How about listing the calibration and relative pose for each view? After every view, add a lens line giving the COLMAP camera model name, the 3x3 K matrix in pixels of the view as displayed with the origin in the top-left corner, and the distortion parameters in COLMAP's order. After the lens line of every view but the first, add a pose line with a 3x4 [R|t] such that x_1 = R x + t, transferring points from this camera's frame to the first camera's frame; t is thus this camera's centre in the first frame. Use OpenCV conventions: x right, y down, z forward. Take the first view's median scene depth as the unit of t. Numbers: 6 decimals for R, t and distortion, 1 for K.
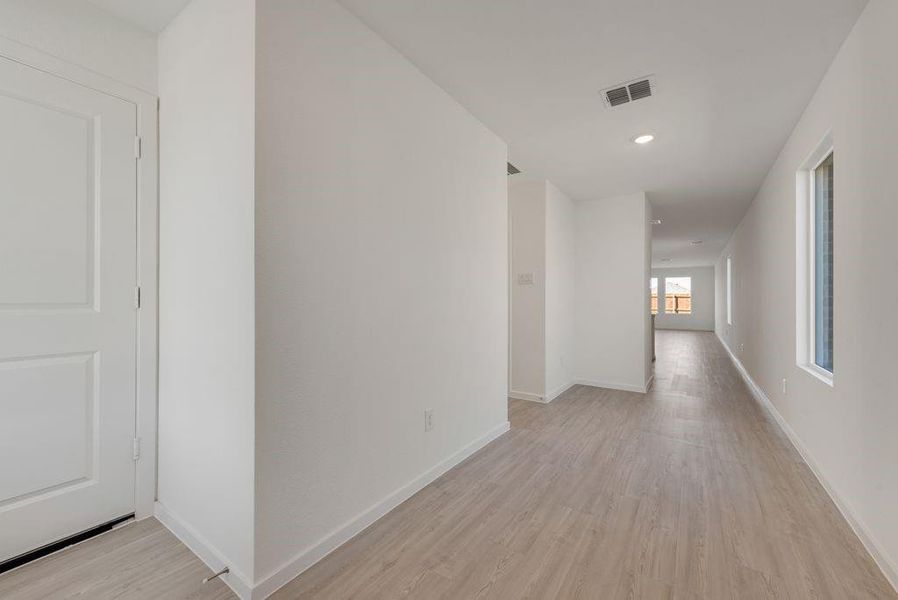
lens RADIAL K [[356.1, 0, 447.4], [0, 356.1, 302.0], [0, 0, 1]] dist [0.012148, -0.001999]
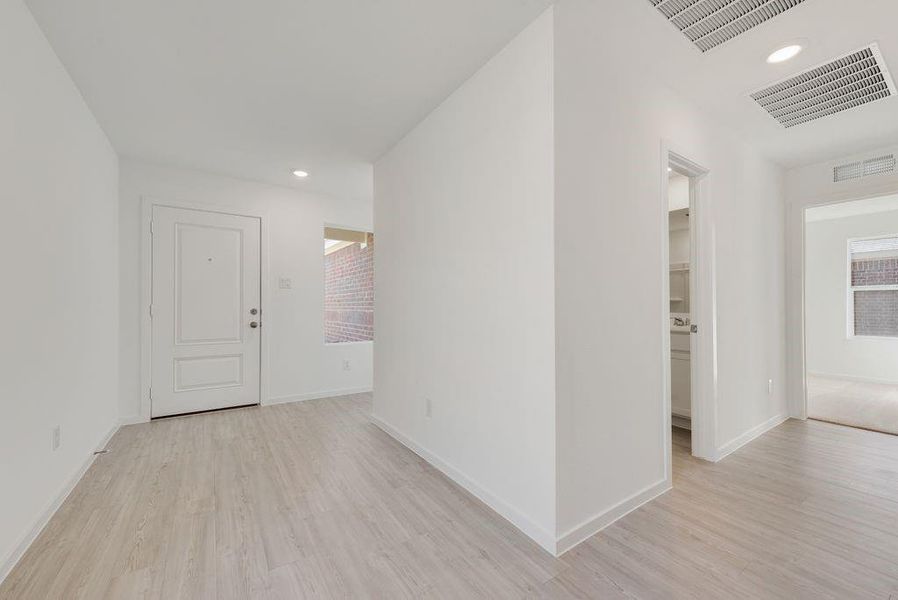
lens RADIAL K [[356.1, 0, 452.3], [0, 356.1, 299.9], [0, 0, 1]] dist [0.012148, -0.001999]
pose [[-0.359674, -0.015450, -0.932950, 1.194356], [-0.008480, 0.999876, -0.013289, -0.007312], [0.933040, 0.003132, -0.359760, 1.749133]]
